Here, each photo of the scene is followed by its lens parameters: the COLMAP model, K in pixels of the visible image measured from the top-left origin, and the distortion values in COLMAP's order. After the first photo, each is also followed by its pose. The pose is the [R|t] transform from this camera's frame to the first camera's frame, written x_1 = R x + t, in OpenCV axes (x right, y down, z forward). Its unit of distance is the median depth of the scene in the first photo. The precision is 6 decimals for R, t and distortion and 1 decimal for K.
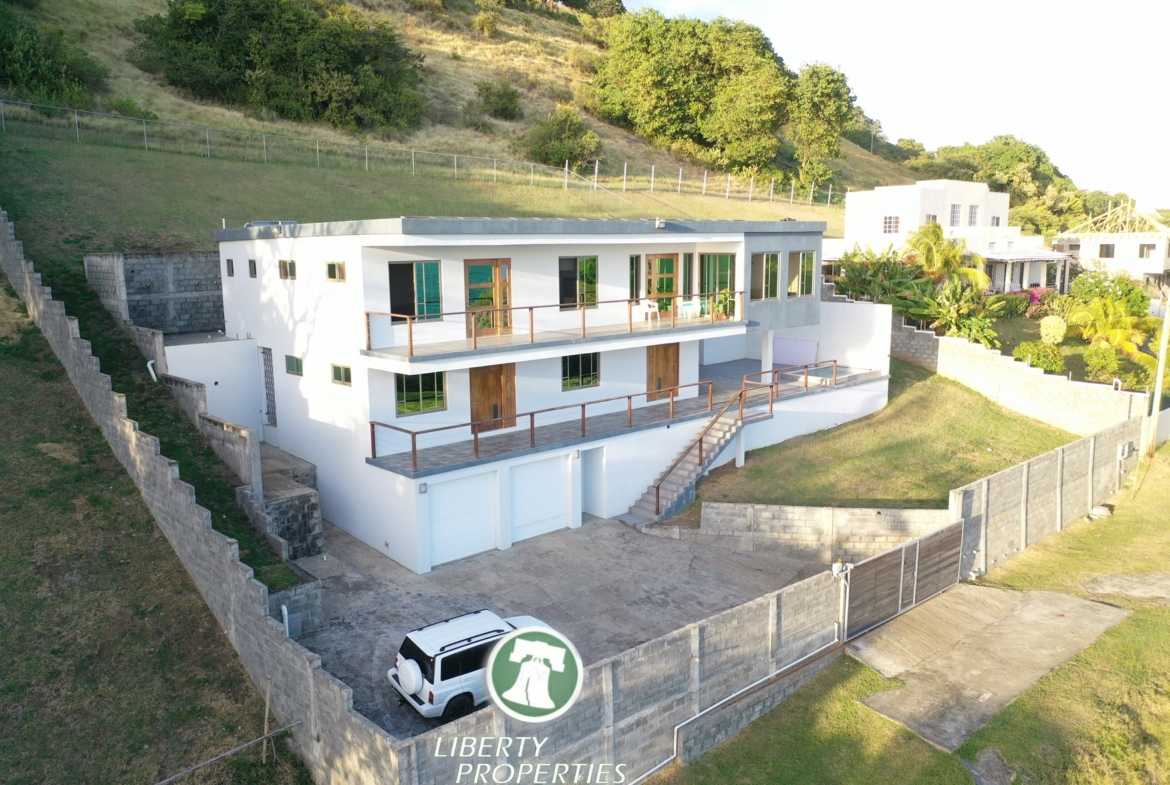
lens RADIAL K [[925.7, 0, 588.3], [0, 925.7, 405.3], [0, 0, 1]] dist [0.000158, -0.001397]
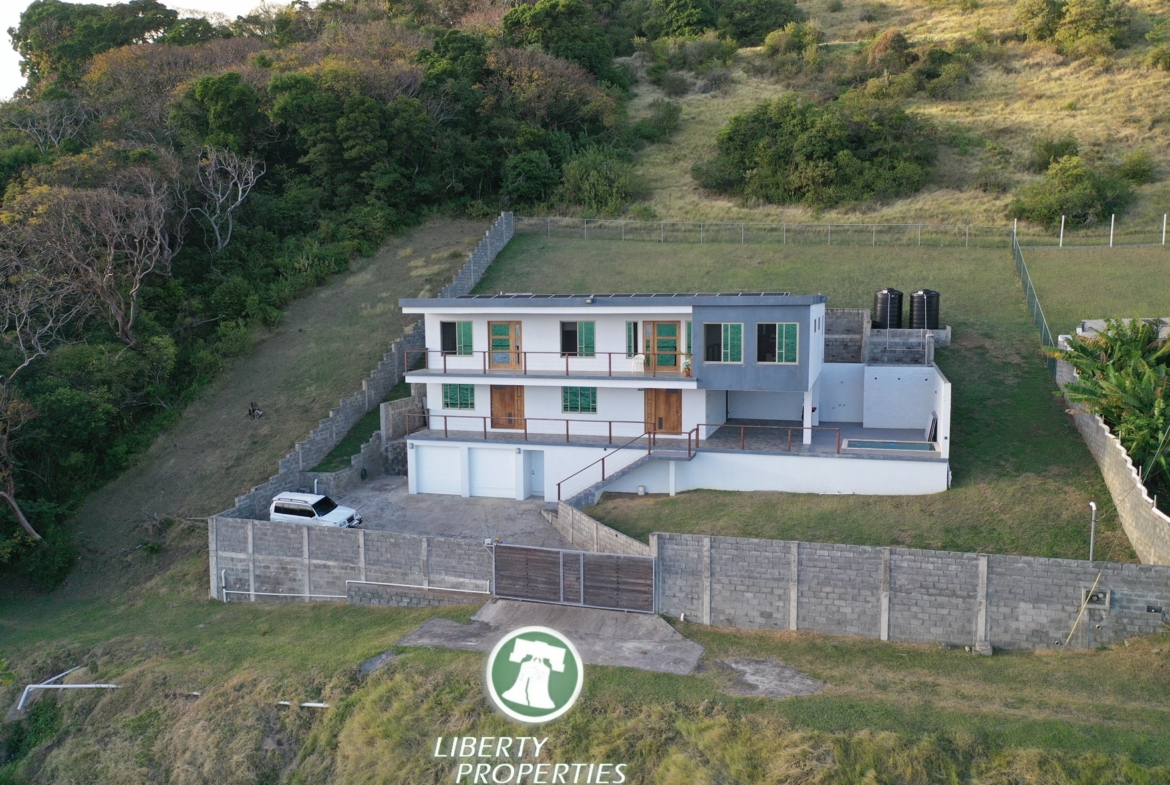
lens RADIAL K [[925.7, 0, 591.6], [0, 925.7, 384.3], [0, 0, 1]] dist [0.000158, -0.001397]
pose [[0.500723, 0.096355, -0.860228, 1.331264], [-0.147581, 0.988738, 0.024846, -0.108442], [0.852934, 0.114512, 0.509304, 0.310098]]
